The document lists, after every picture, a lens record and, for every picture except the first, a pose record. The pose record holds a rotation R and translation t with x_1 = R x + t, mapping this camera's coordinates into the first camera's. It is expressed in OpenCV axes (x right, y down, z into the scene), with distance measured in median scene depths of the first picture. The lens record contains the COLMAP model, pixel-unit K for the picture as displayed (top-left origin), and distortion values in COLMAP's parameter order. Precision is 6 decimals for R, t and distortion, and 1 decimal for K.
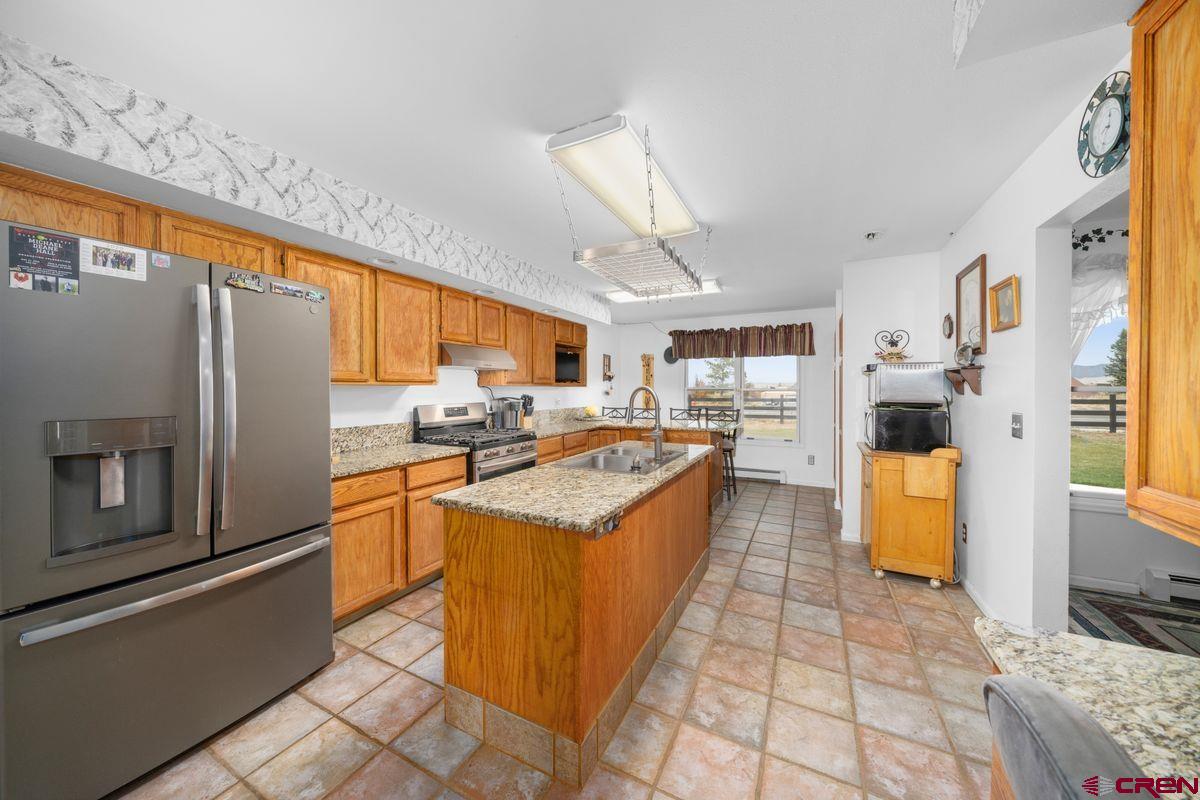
lens RADIAL K [[411.6, 0, 601.6], [0, 411.6, 390.7], [0, 0, 1]] dist [-0.000885, -0.000081]
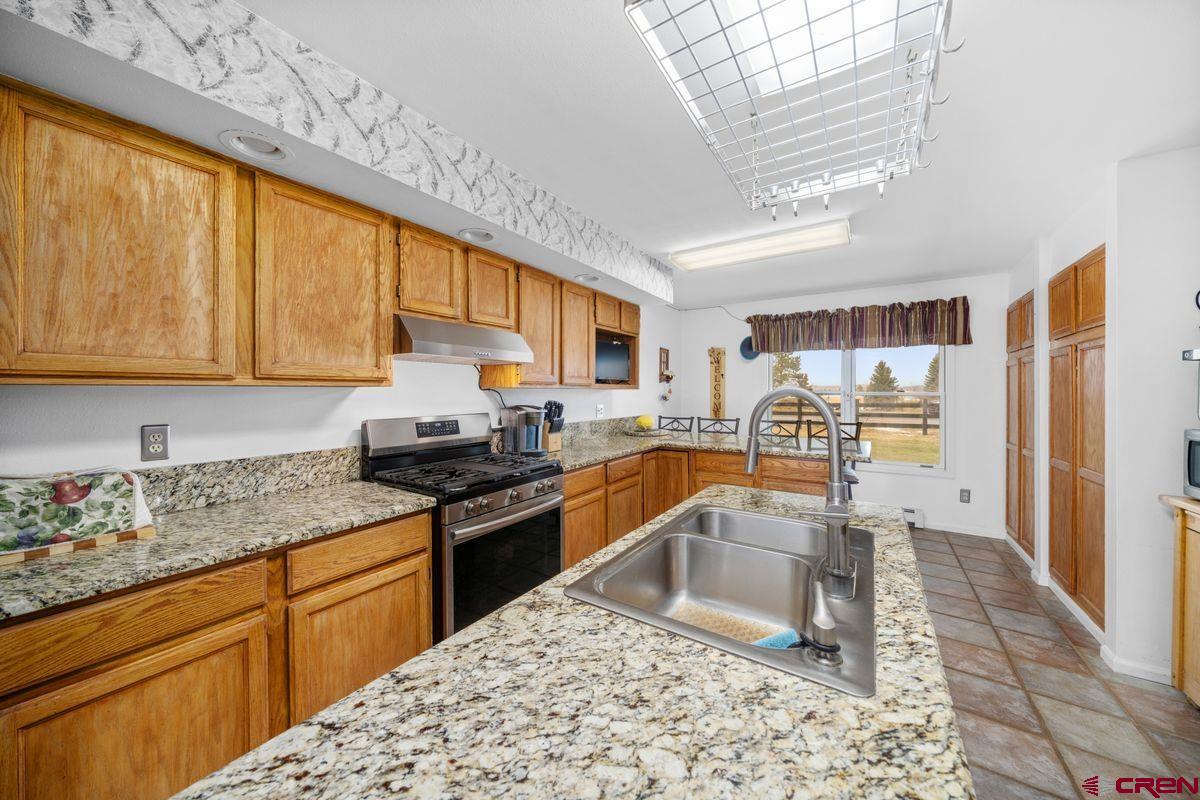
lens RADIAL K [[411.6, 0, 601.6], [0, 411.6, 390.7], [0, 0, 1]] dist [-0.000885, -0.000081]
pose [[0.993316, 0.000854, -0.115425, -0.025685], [-0.001701, 0.999972, -0.007246, -0.003201], [0.115416, 0.007394, 0.993290, 0.371307]]
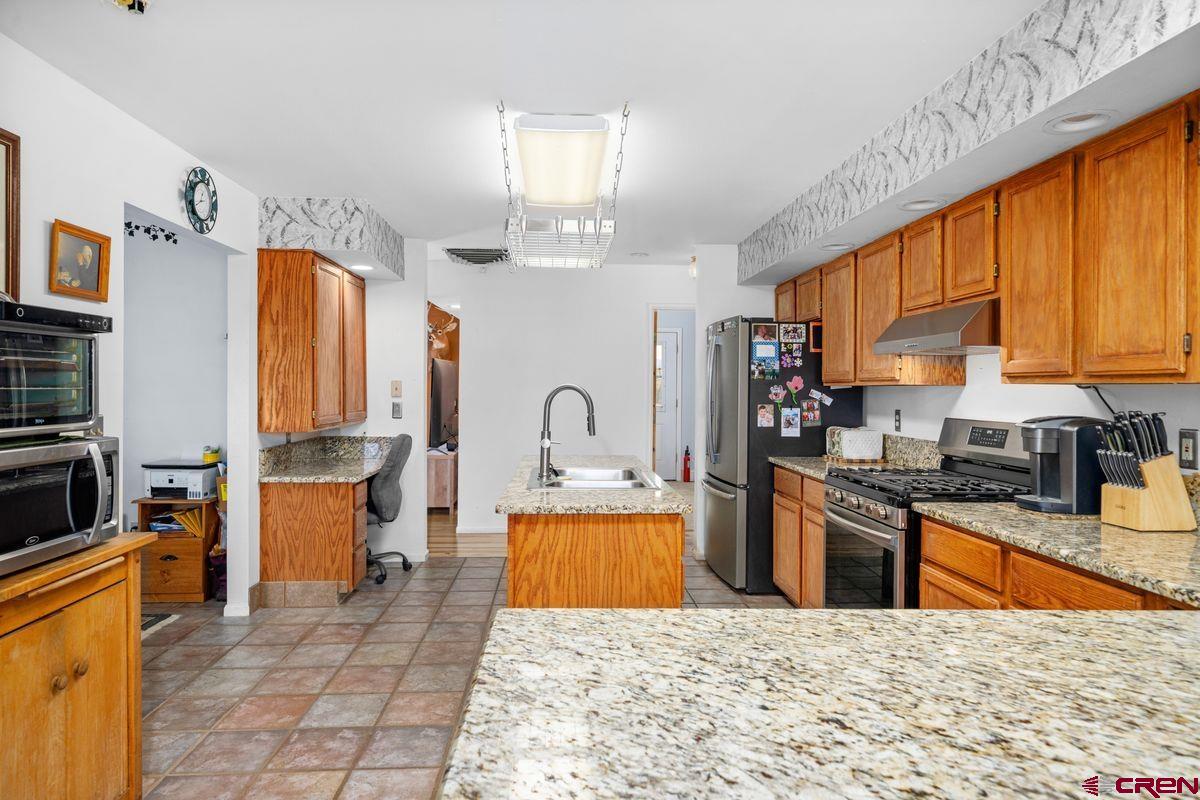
lens RADIAL K [[733.2, 0, 600.0], [0, 733.2, 400.0], [0, 0, 1]] dist [0.000493, 0.000006]
pose [[-0.864312, 0.003324, -0.502944, 0.484058], [-0.009571, 0.999688, 0.023053, -0.009973], [0.502864, 0.024739, -0.864011, 1.454749]]
